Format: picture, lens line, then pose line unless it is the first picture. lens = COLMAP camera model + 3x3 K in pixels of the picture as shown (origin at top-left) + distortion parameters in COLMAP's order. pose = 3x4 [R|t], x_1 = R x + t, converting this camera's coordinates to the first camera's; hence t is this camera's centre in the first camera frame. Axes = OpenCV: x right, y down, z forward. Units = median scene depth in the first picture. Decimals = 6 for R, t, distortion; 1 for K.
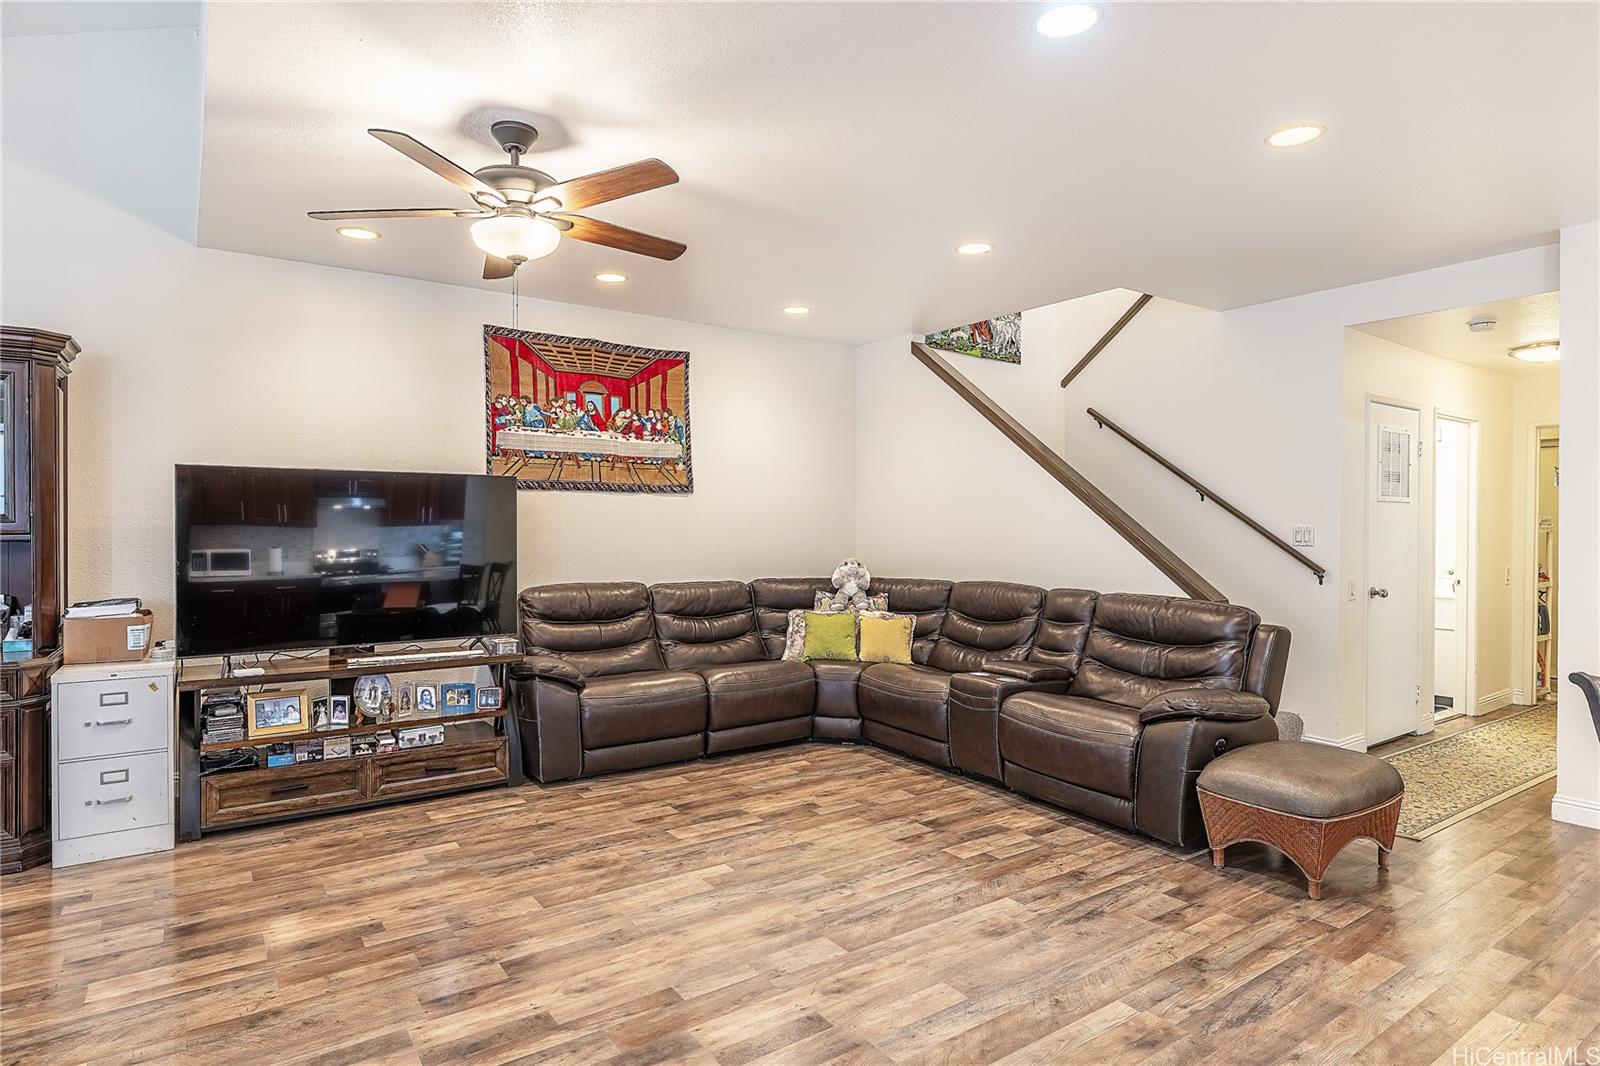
lens RADIAL K [[849.2, 0, 792.2], [0, 849.2, 533.8], [0, 0, 1]] dist [-0.001755, -0.000907]
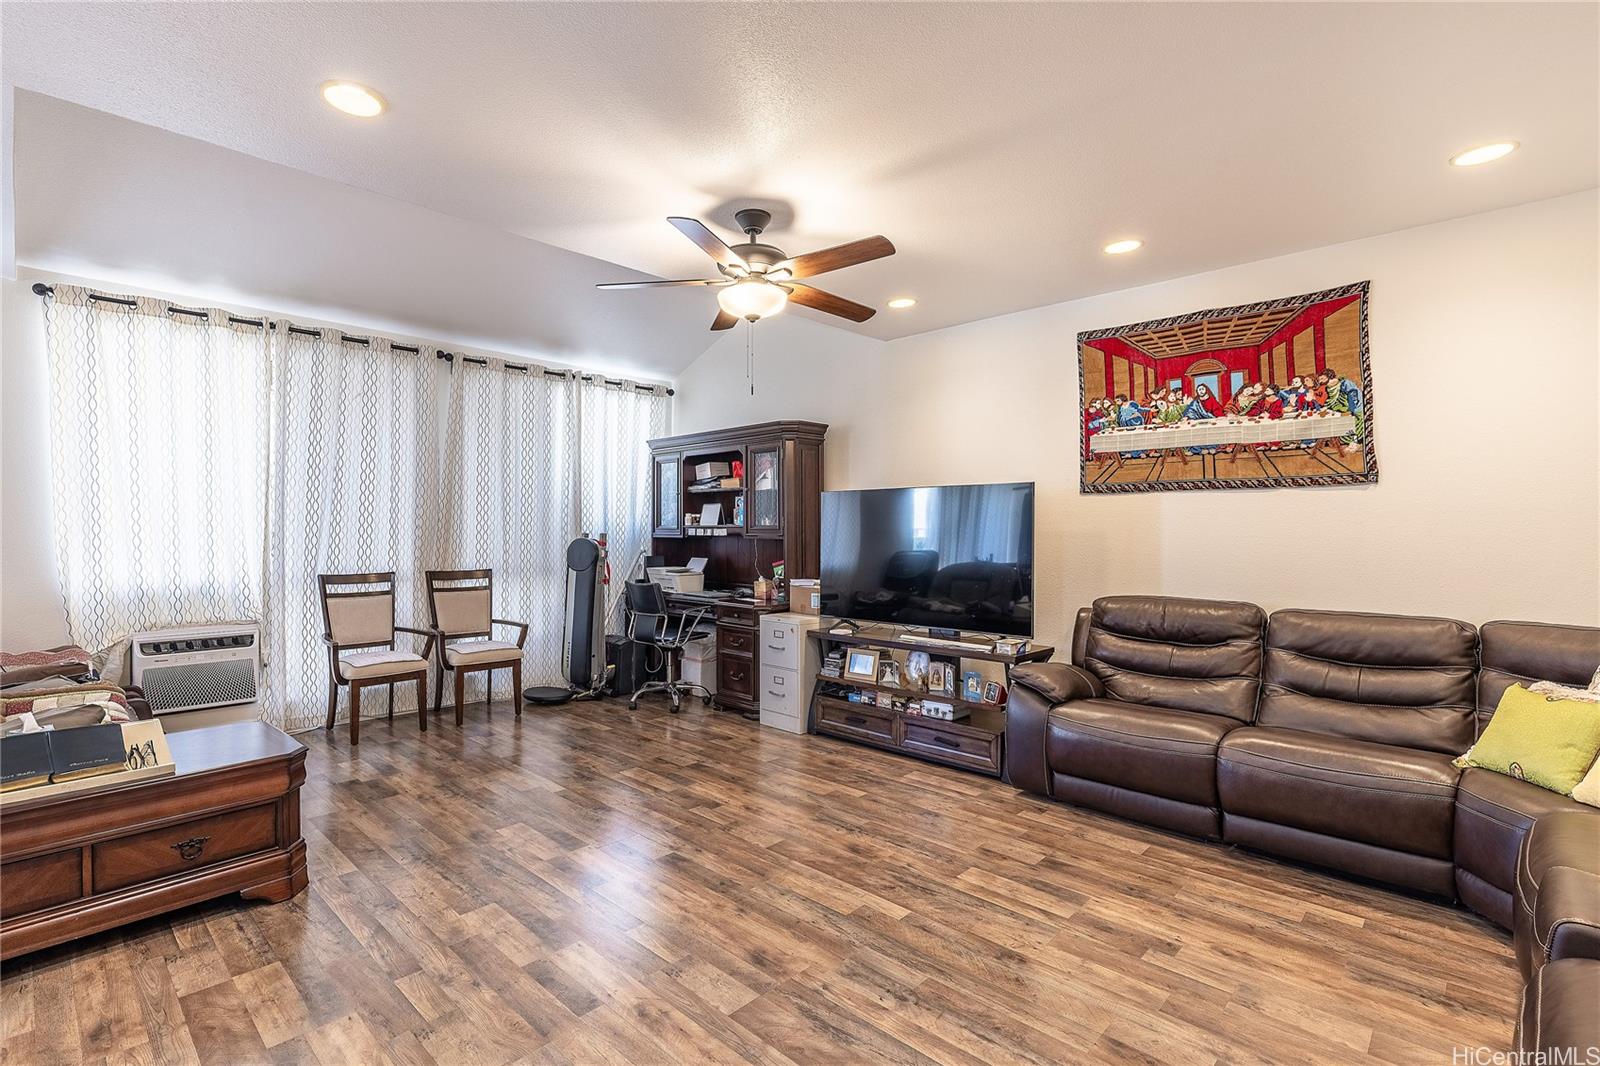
lens RADIAL K [[751.2, 0, 787.4], [0, 751.2, 532.9], [0, 0, 1]] dist [-0.002546, 0.000409]
pose [[0.196771, -0.001061, -0.980449, 0.436180], [-0.010336, 0.999942, -0.003156, -0.001166], [0.980395, 0.010755, 0.196749, 0.470734]]
